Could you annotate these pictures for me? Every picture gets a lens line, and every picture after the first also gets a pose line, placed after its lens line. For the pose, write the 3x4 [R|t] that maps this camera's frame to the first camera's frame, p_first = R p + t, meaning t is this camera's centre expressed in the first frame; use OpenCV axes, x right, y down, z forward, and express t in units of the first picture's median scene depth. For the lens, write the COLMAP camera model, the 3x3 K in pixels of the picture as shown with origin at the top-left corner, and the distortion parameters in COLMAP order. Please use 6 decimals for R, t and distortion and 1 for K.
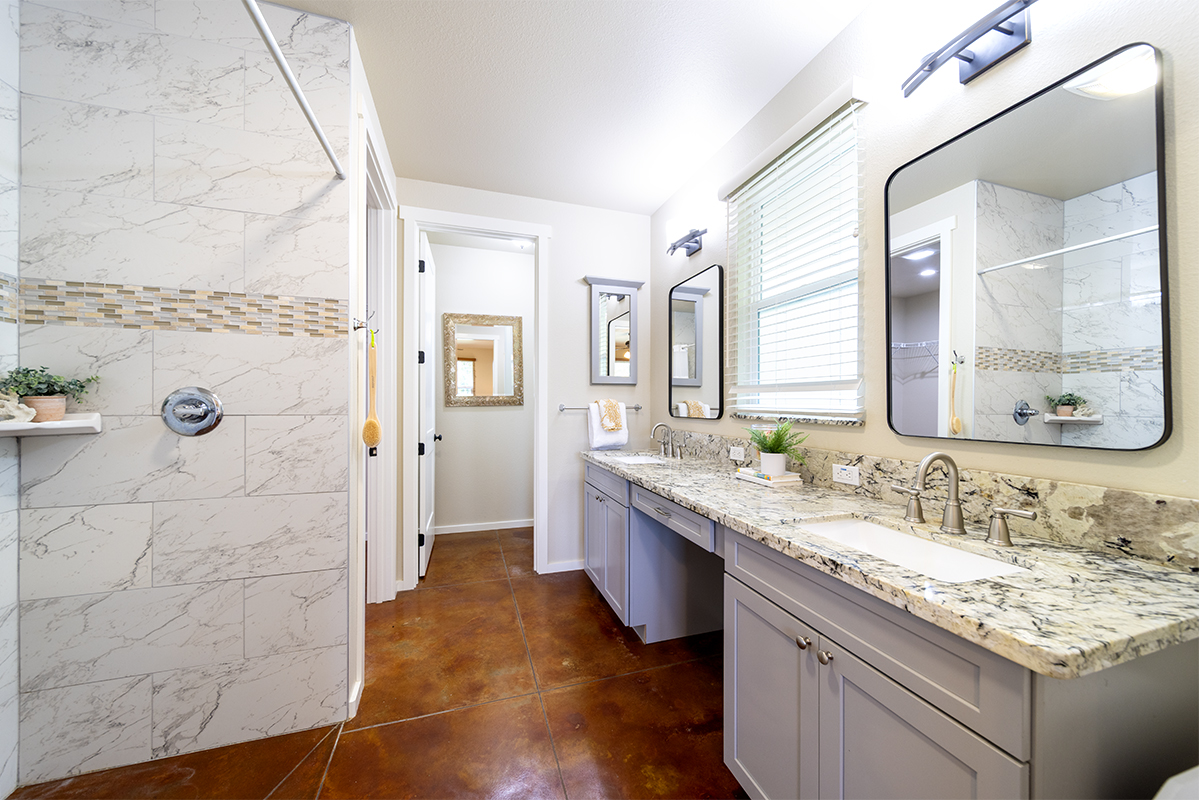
lens RADIAL K [[418.1, 0, 595.0], [0, 418.1, 400.7], [0, 0, 1]] dist [0.001578, -0.001039]
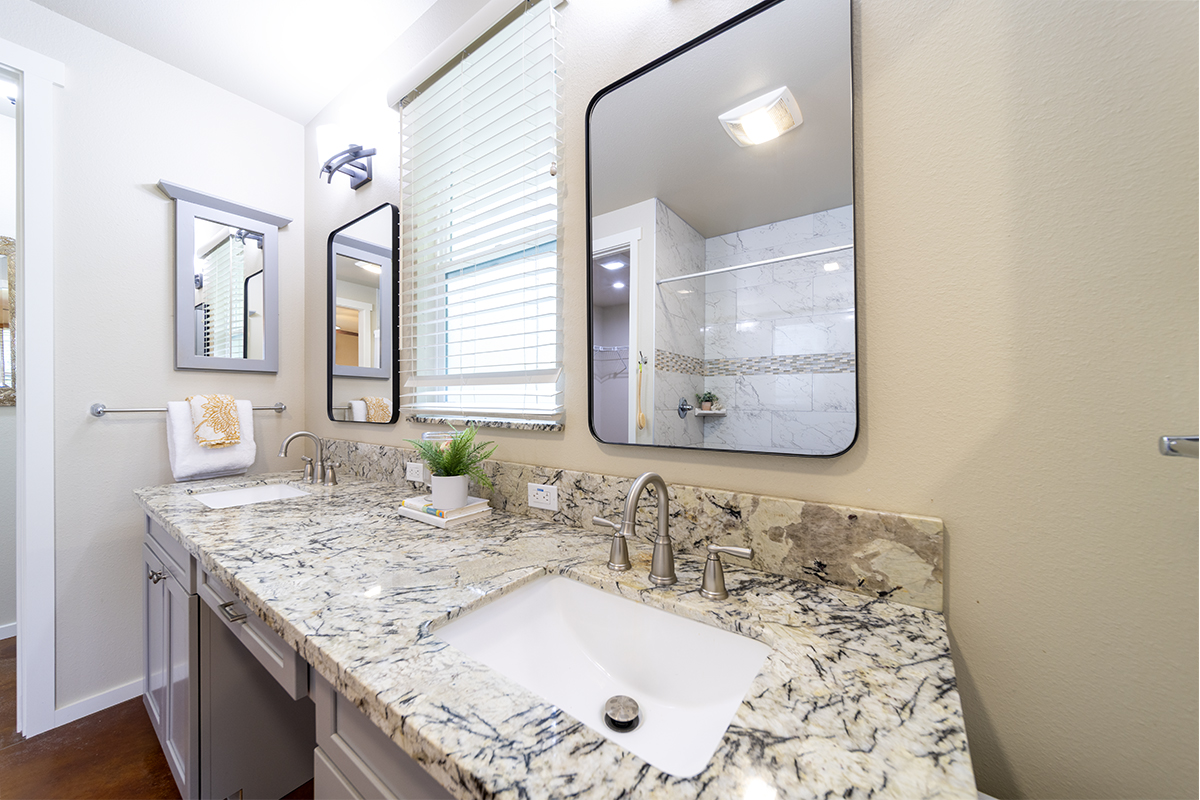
lens RADIAL K [[418.1, 0, 600.2], [0, 418.1, 399.3], [0, 0, 1]] dist [0.001578, -0.001039]
pose [[0.805663, -0.001018, 0.592373, 0.221231], [-0.000970, 0.999995, 0.003037, 0.000832], [-0.592373, -0.003021, 0.805658, 0.312634]]
